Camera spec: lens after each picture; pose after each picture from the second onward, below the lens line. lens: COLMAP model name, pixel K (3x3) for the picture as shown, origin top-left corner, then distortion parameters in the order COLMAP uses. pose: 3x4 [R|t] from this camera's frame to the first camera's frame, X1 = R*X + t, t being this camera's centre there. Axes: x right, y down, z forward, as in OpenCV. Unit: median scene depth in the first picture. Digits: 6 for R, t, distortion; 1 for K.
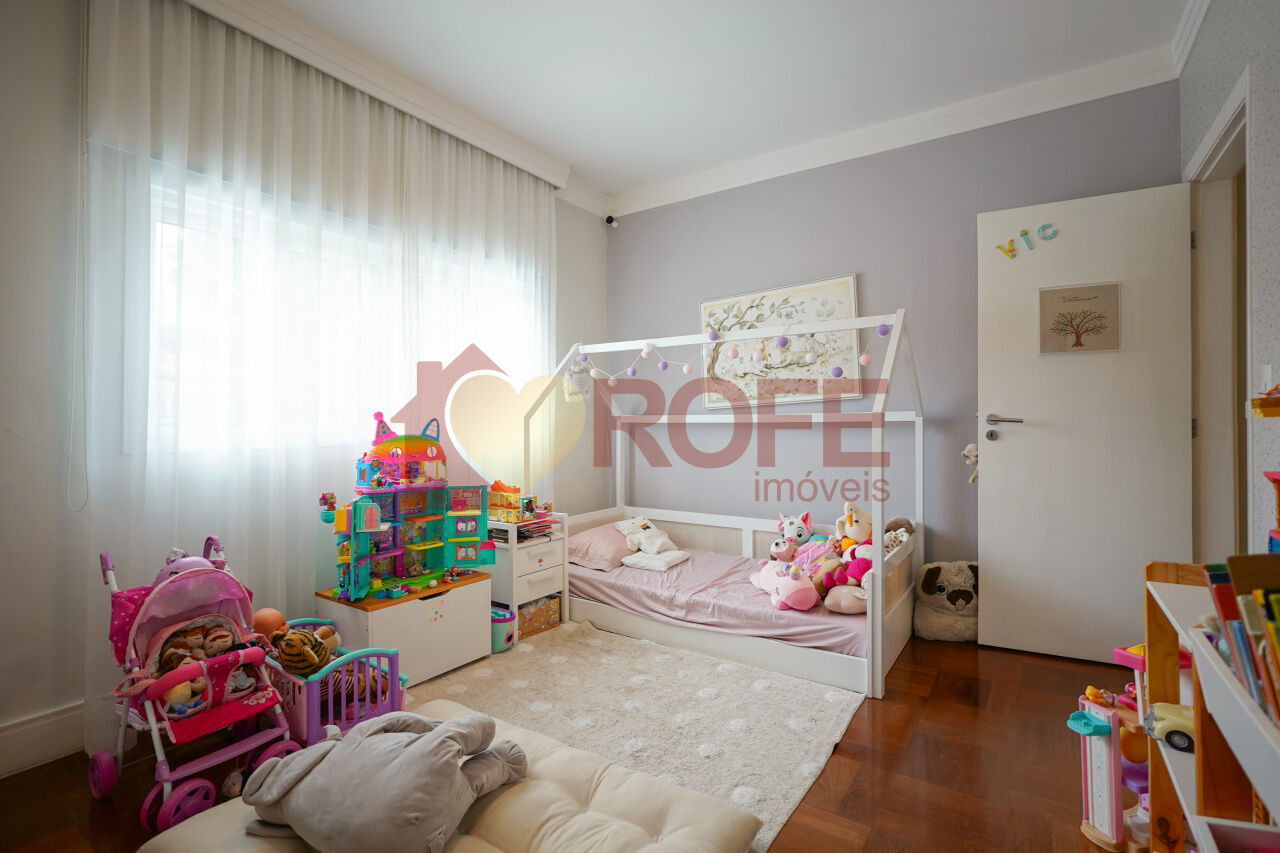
lens RADIAL K [[595.4, 0, 642.2], [0, 595.4, 422.4], [0, 0, 1]] dist [-0.014493, 0.000183]
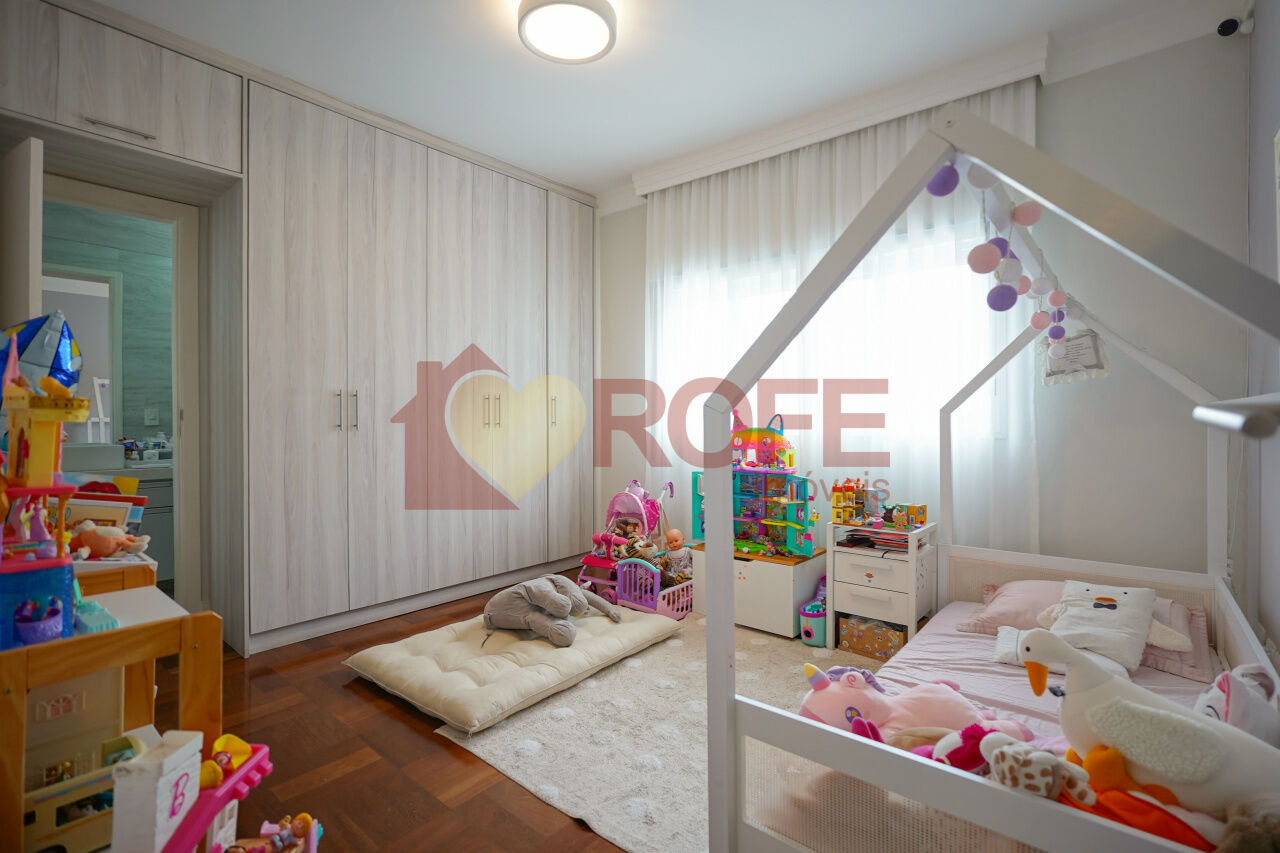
lens RADIAL K [[595.4, 0, 641.1], [0, 595.4, 417.0], [0, 0, 1]] dist [-0.014493, 0.000183]
pose [[-0.110062, 0.012295, -0.993849, 0.836824], [0.014014, 0.999843, 0.010817, -0.017612], [0.993826, -0.012737, -0.110217, 0.873355]]
